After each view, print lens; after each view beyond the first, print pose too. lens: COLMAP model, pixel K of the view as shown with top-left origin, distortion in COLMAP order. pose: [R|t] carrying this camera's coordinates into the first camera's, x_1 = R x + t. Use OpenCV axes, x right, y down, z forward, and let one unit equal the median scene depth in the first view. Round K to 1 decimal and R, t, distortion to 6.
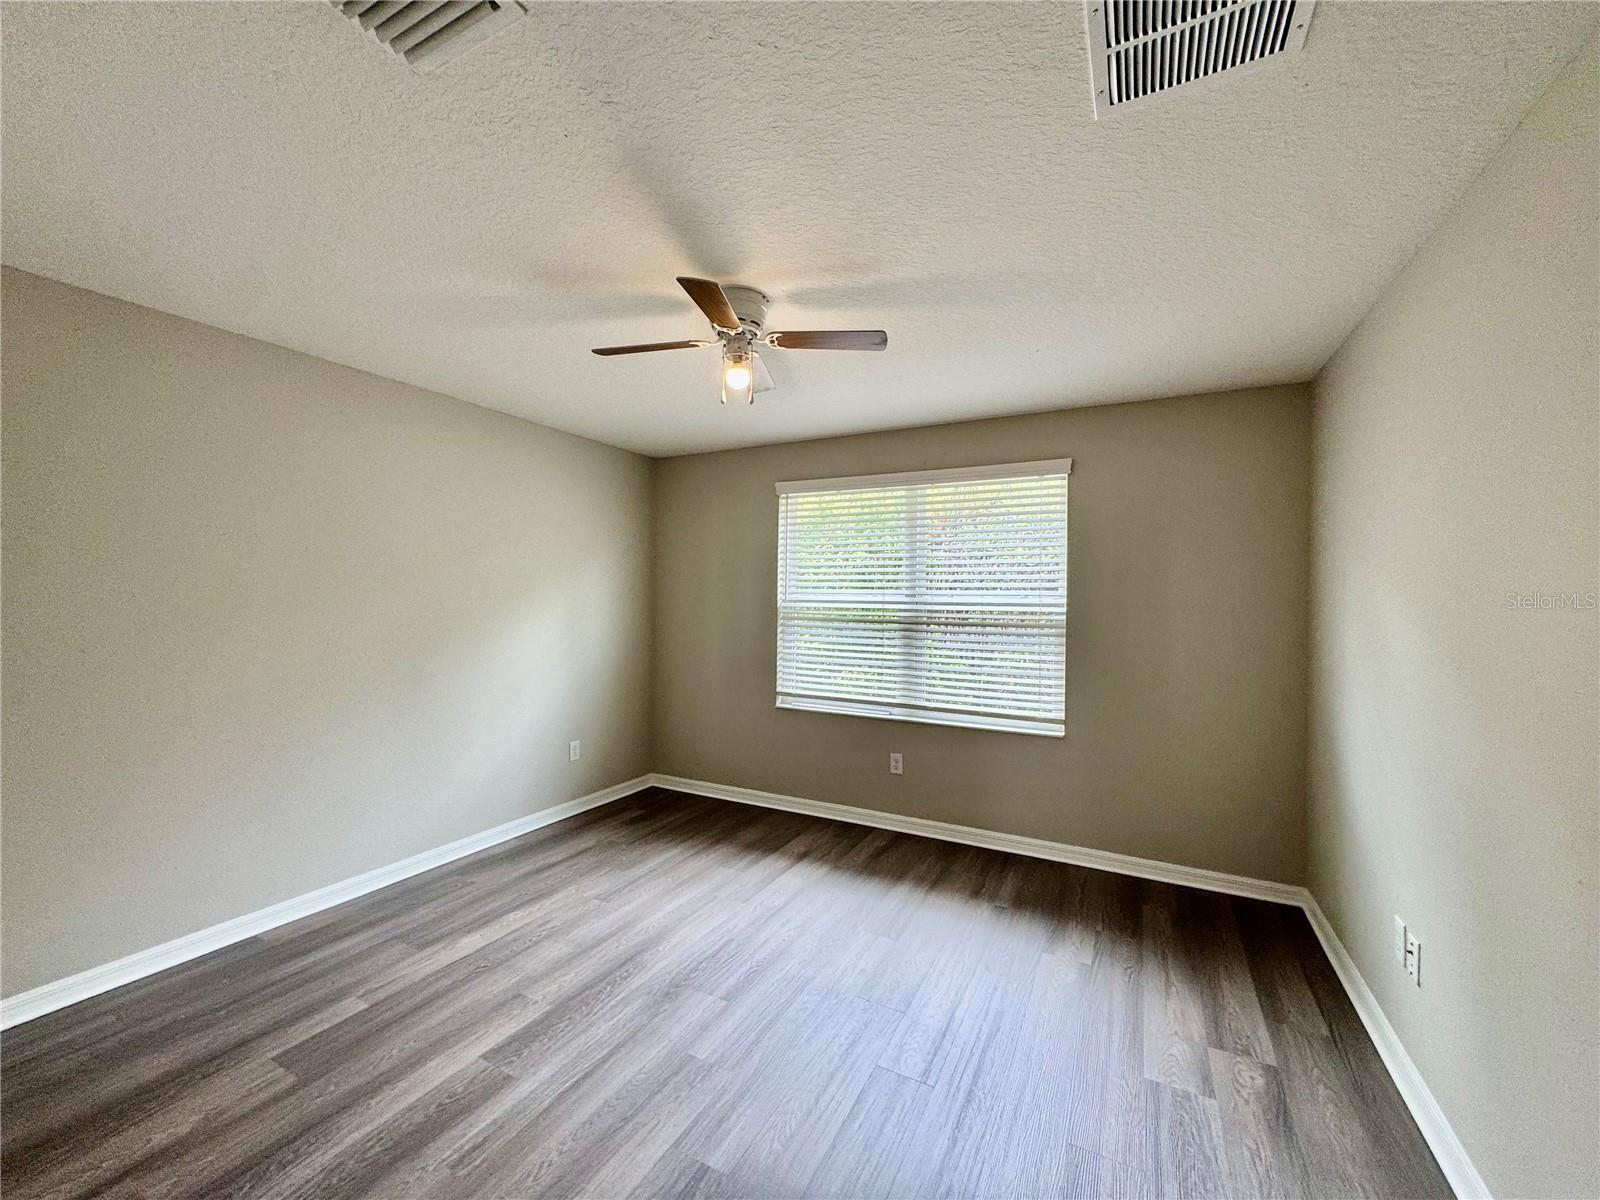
lens RADIAL K [[637.0, 0, 797.5], [0, 637.0, 596.7], [0, 0, 1]] dist [-0.000883, 0.000436]
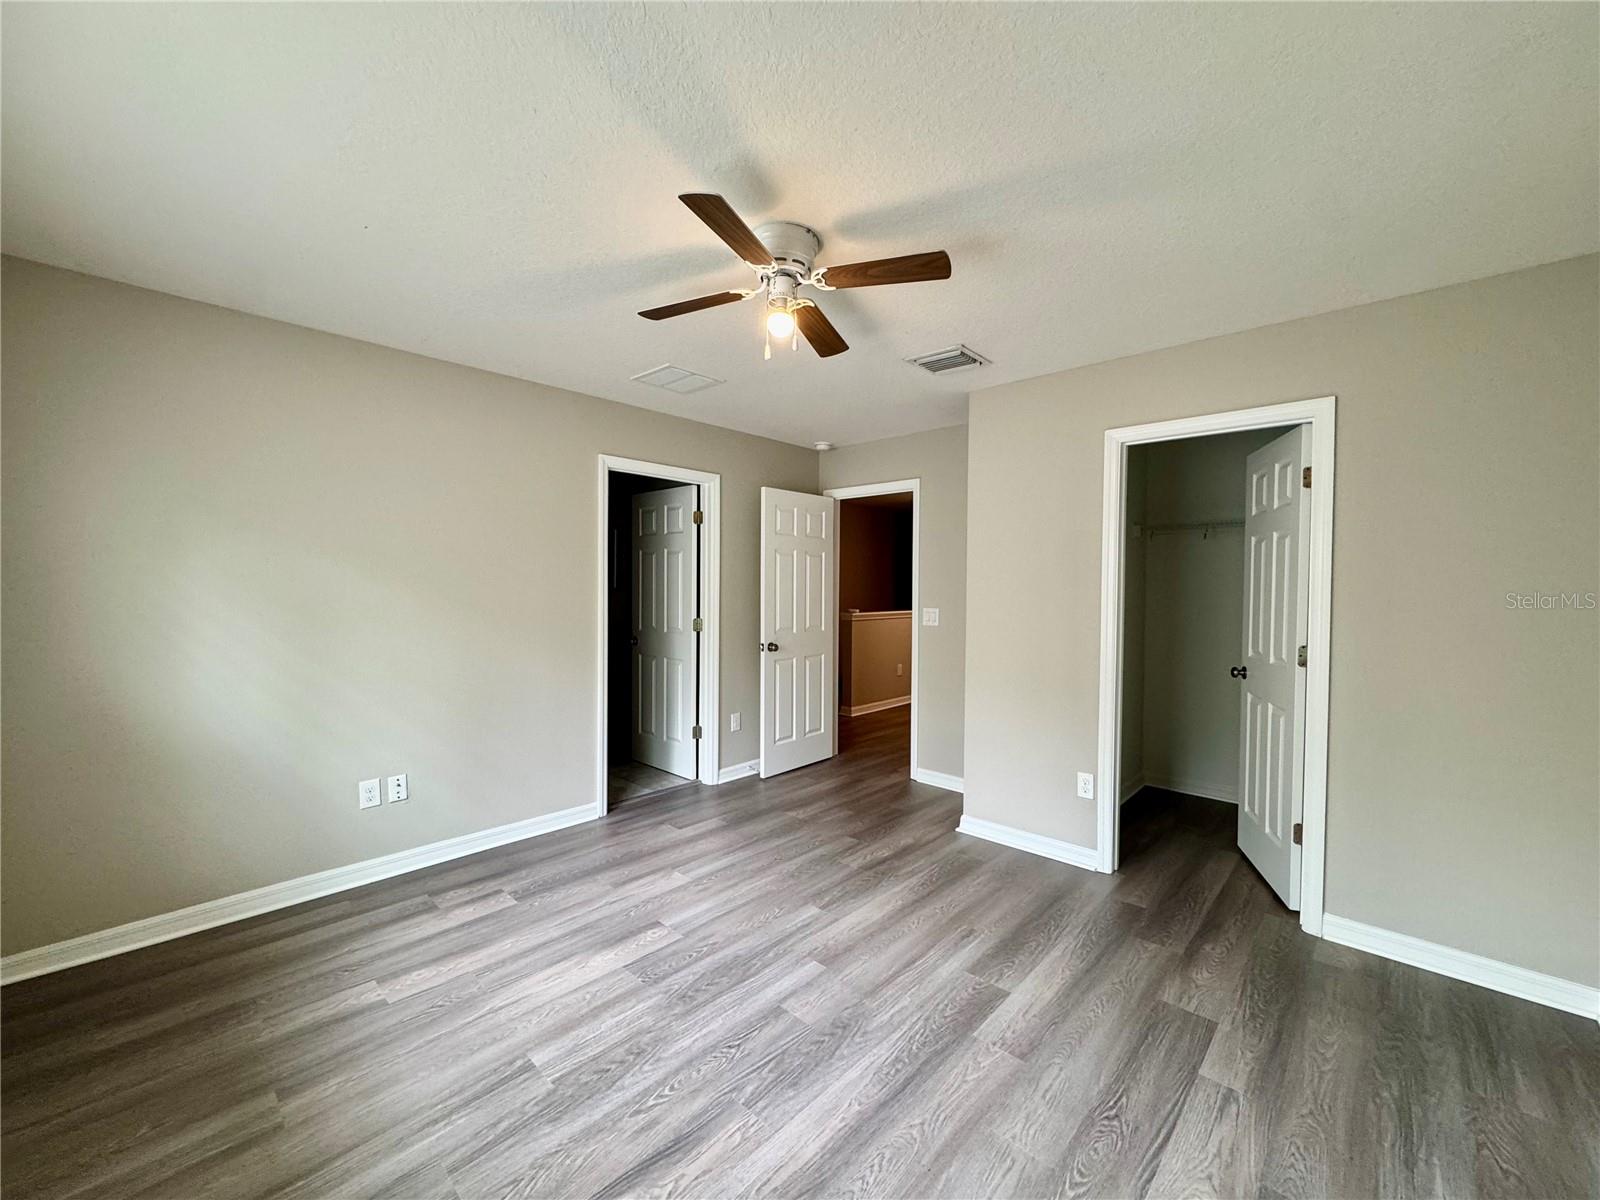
lens RADIAL K [[637.0, 0, 798.3], [0, 637.0, 599.7], [0, 0, 1]] dist [-0.000883, 0.000436]
pose [[-0.964711, -0.024586, 0.262159, -0.391413], [-0.019742, 0.999583, 0.021095, 0.023759], [-0.262568, 0.015175, -0.964794, 2.023337]]
